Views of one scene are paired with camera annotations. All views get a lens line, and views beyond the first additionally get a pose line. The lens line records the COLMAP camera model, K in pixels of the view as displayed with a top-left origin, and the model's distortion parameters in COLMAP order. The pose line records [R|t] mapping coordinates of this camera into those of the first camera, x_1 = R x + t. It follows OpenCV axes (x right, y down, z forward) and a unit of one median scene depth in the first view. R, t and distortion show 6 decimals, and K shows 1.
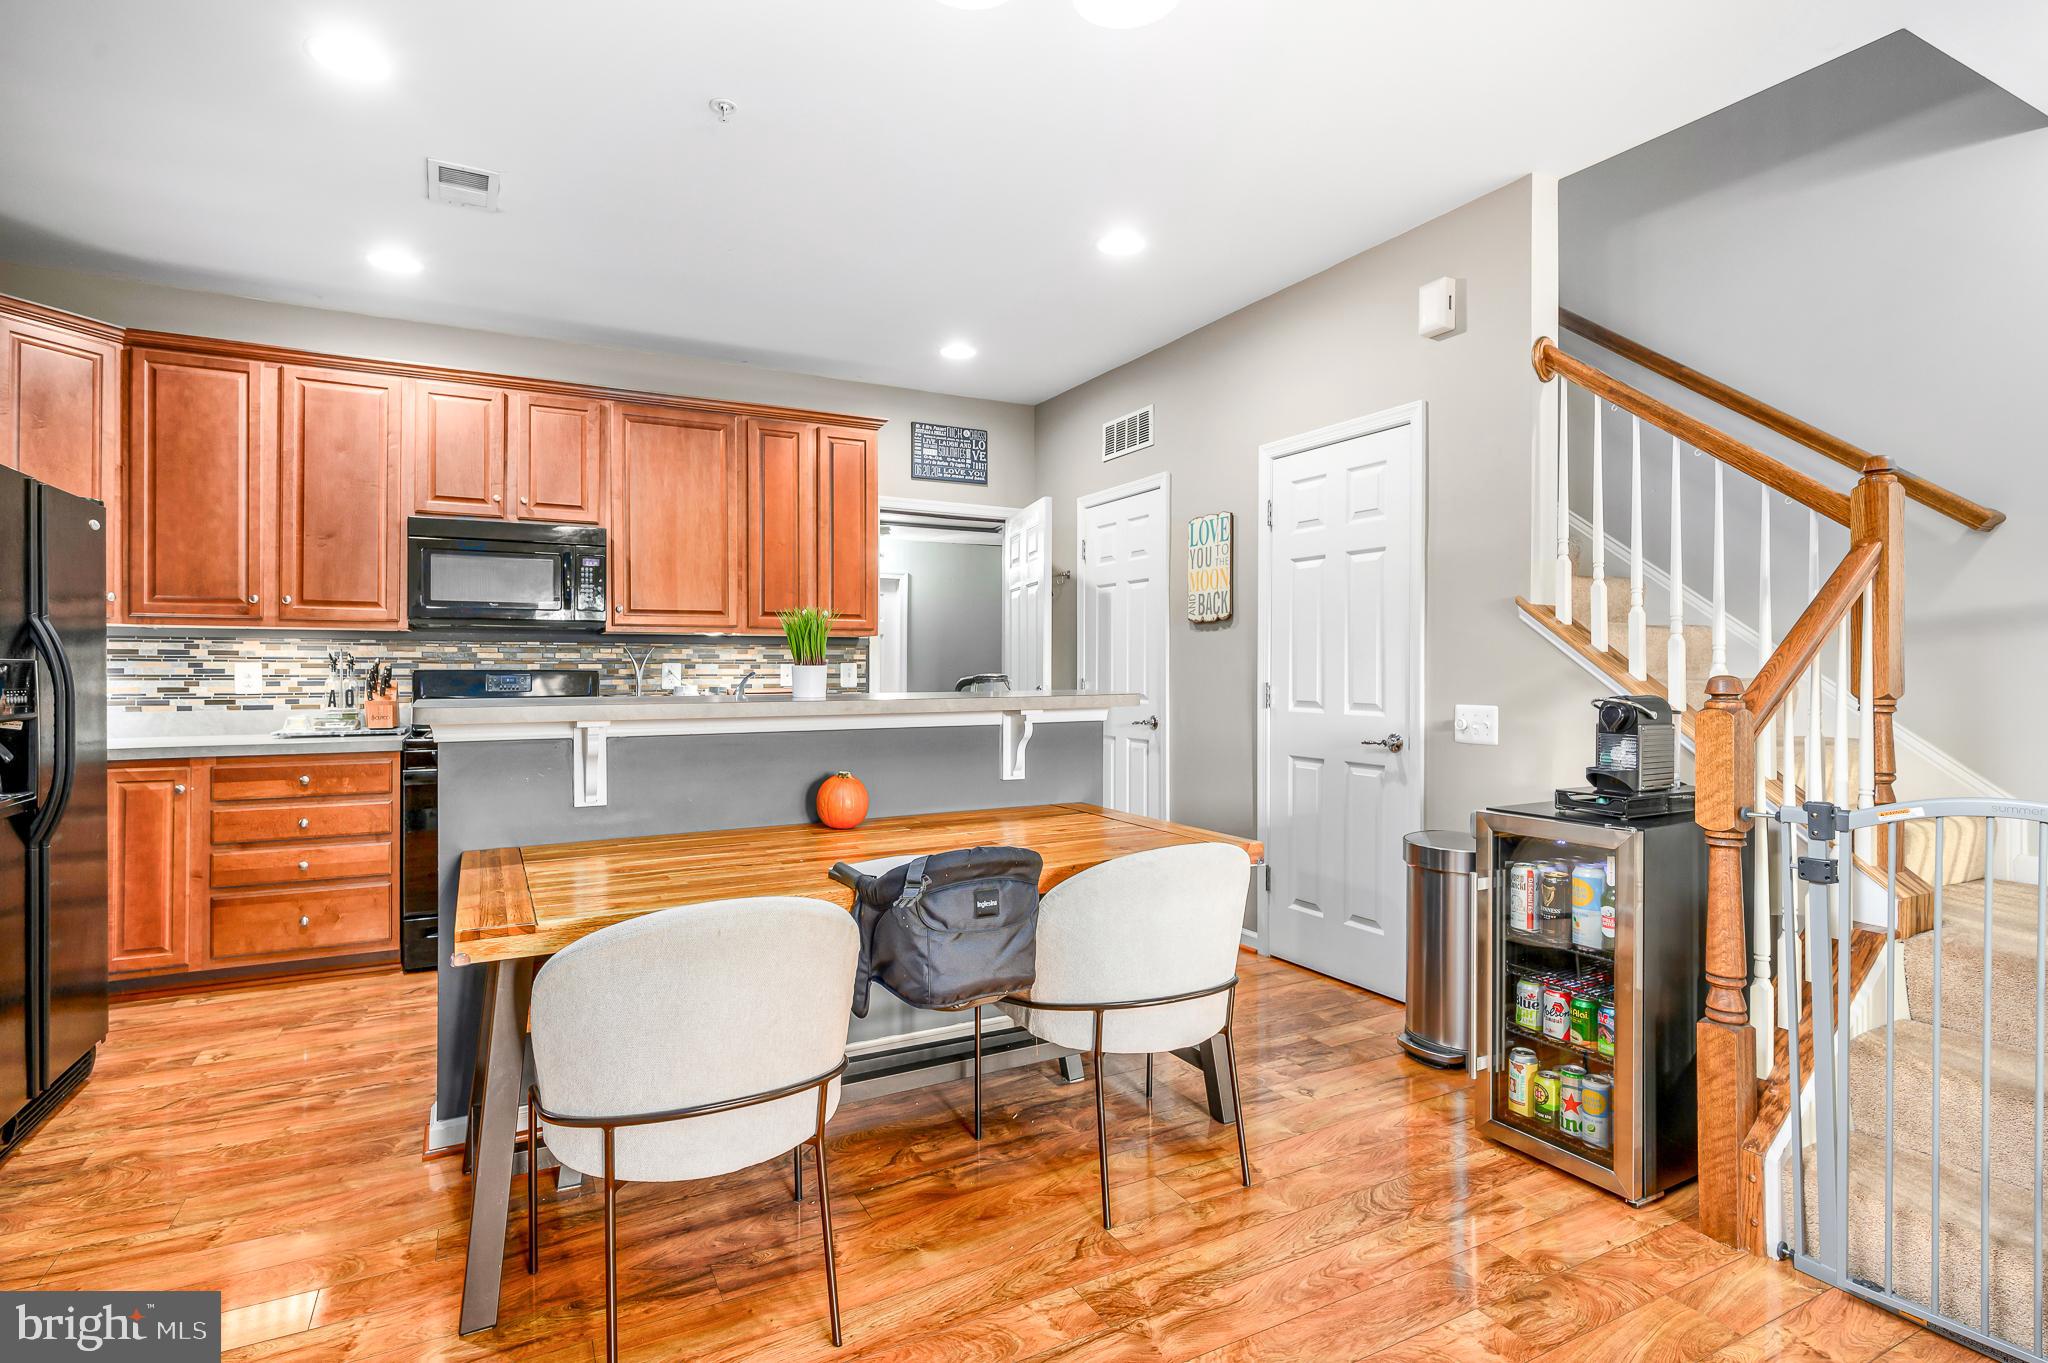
lens RADIAL K [[1009.7, 0, 1024.4], [0, 1009.7, 664.7], [0, 0, 1]] dist [-0.003467, 0.000398]
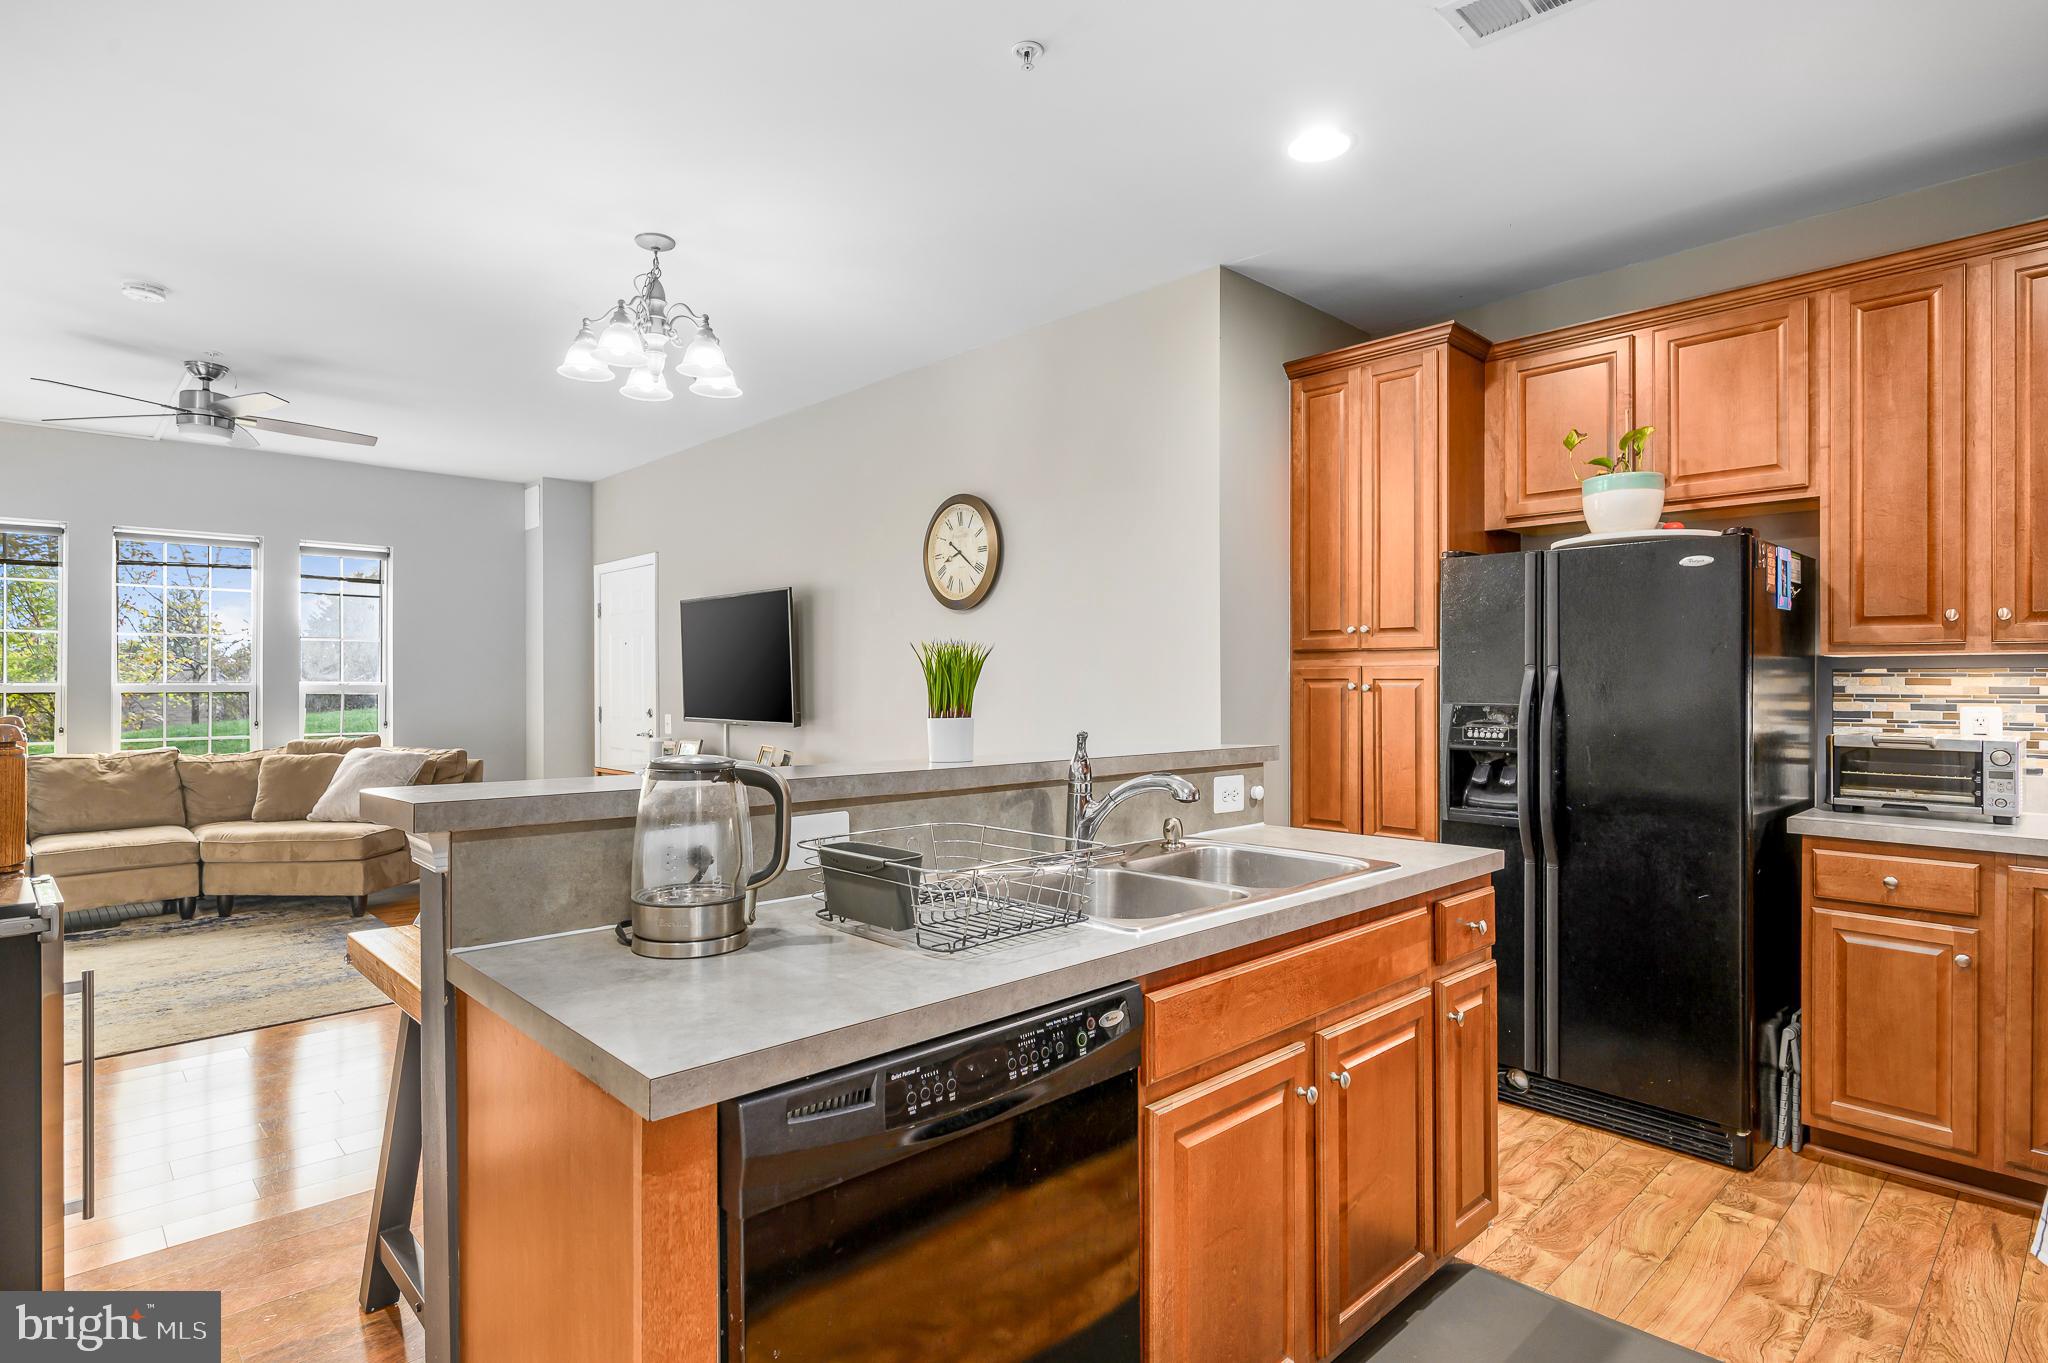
lens RADIAL K [[1079.4, 0, 1024.0], [0, 1079.4, 681.5], [0, 0, 1]] dist [0.000922, 0.000566]
pose [[-0.967684, -0.000260, -0.252166, -0.043902], [0.000564, 0.999995, -0.003196, -0.016550], [0.252165, -0.003235, -0.967679, 1.234818]]
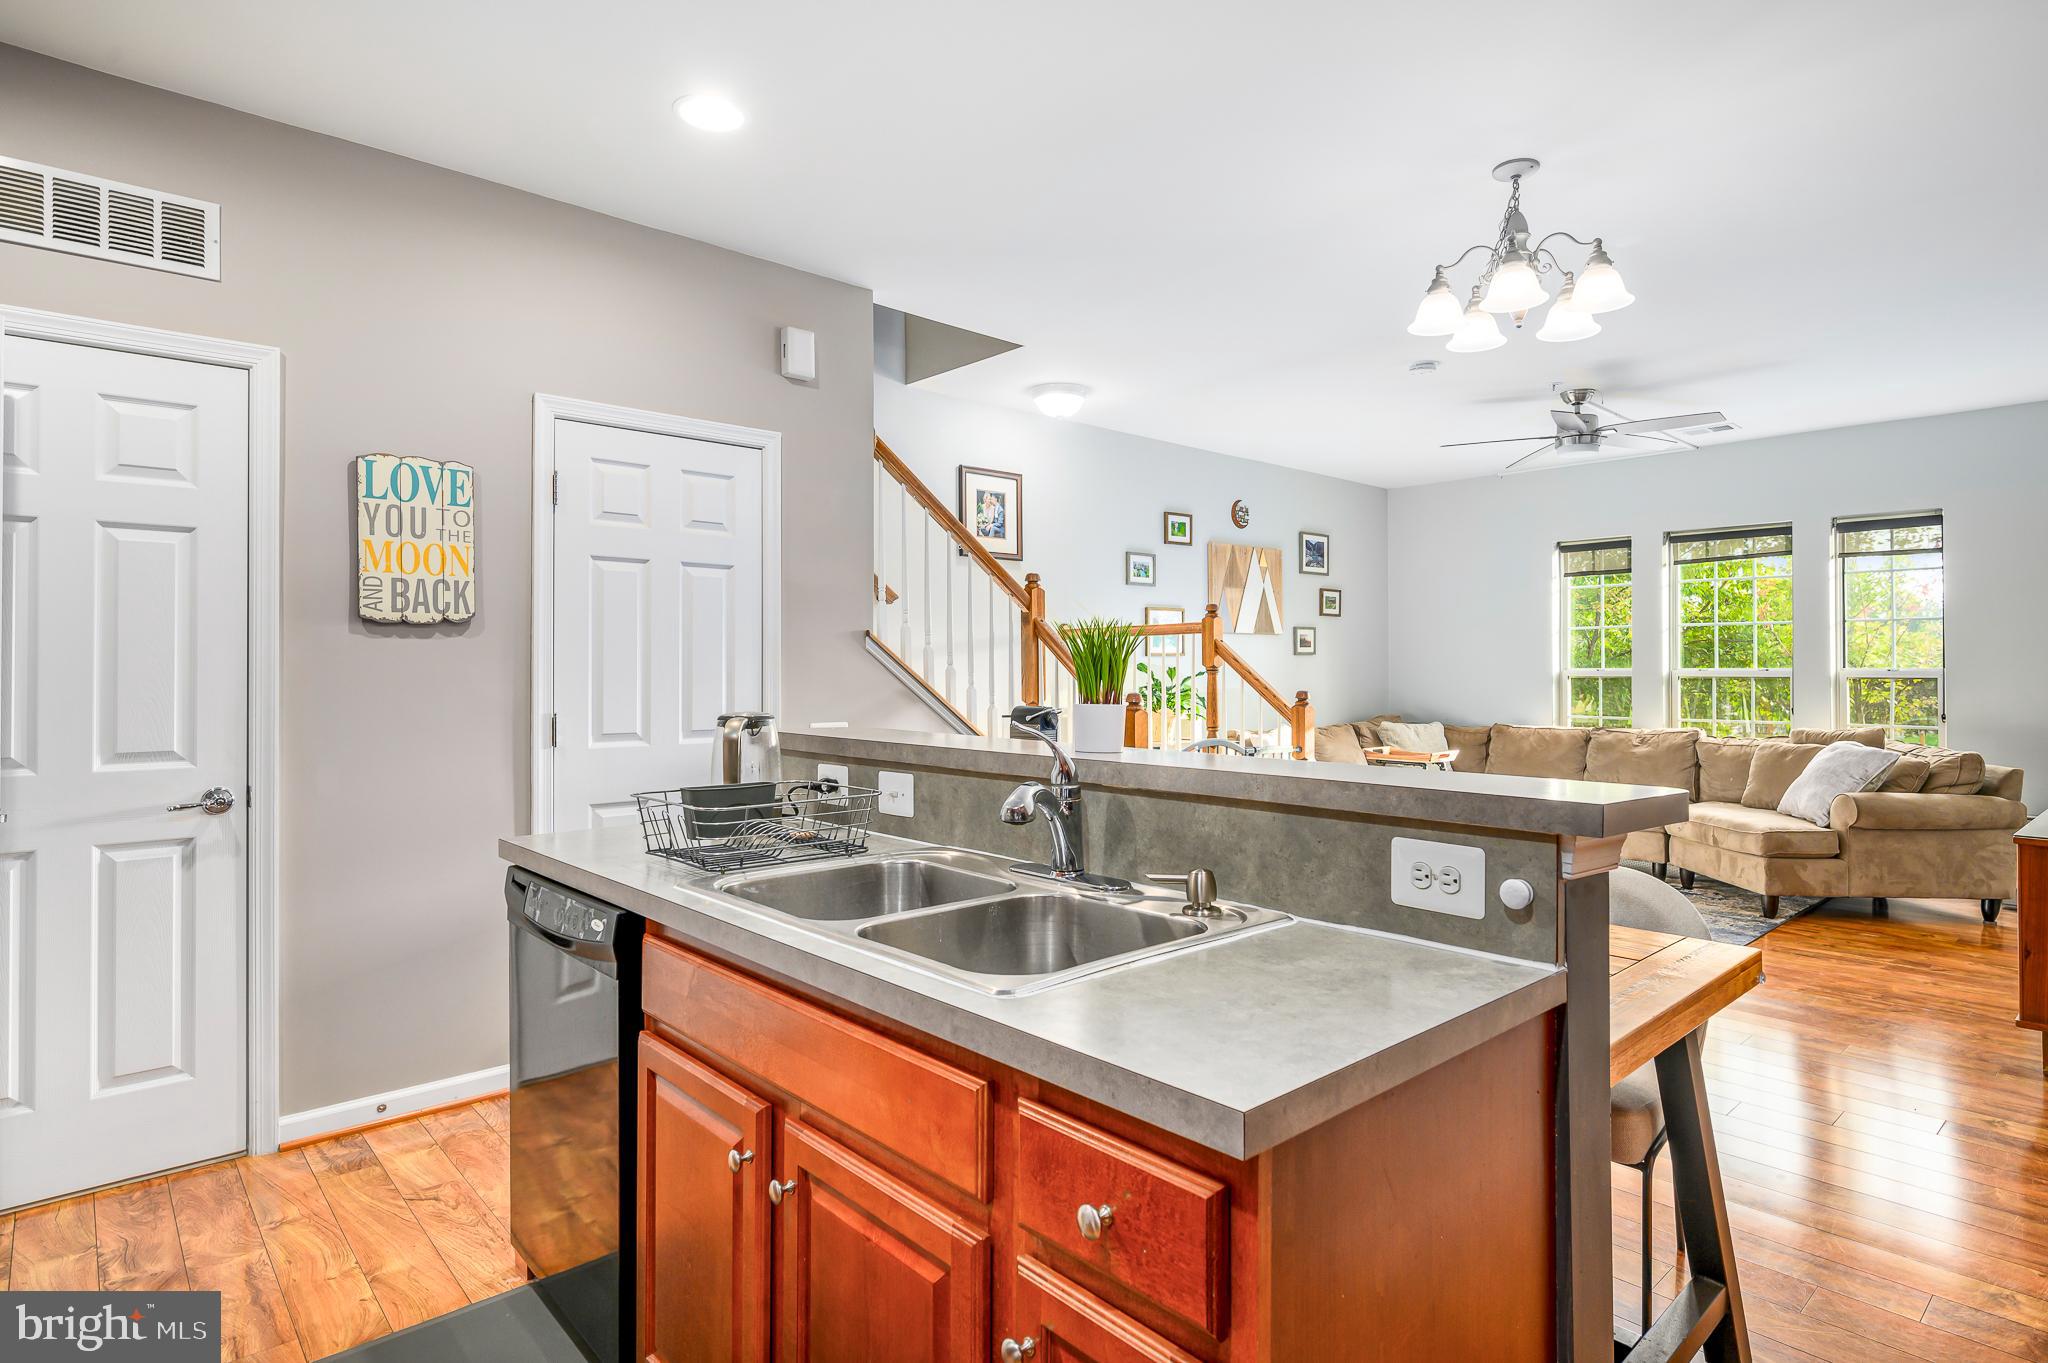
lens RADIAL K [[1075.6, 0, 1049.7], [0, 1075.6, 651.3], [0, 0, 1]] dist [0.001974, -0.001936]
pose [[-0.246314, 0.017510, 0.969032, -0.621340], [-0.002594, 0.999821, -0.018726, -0.014304], [-0.969187, -0.007126, -0.246224, 0.836550]]
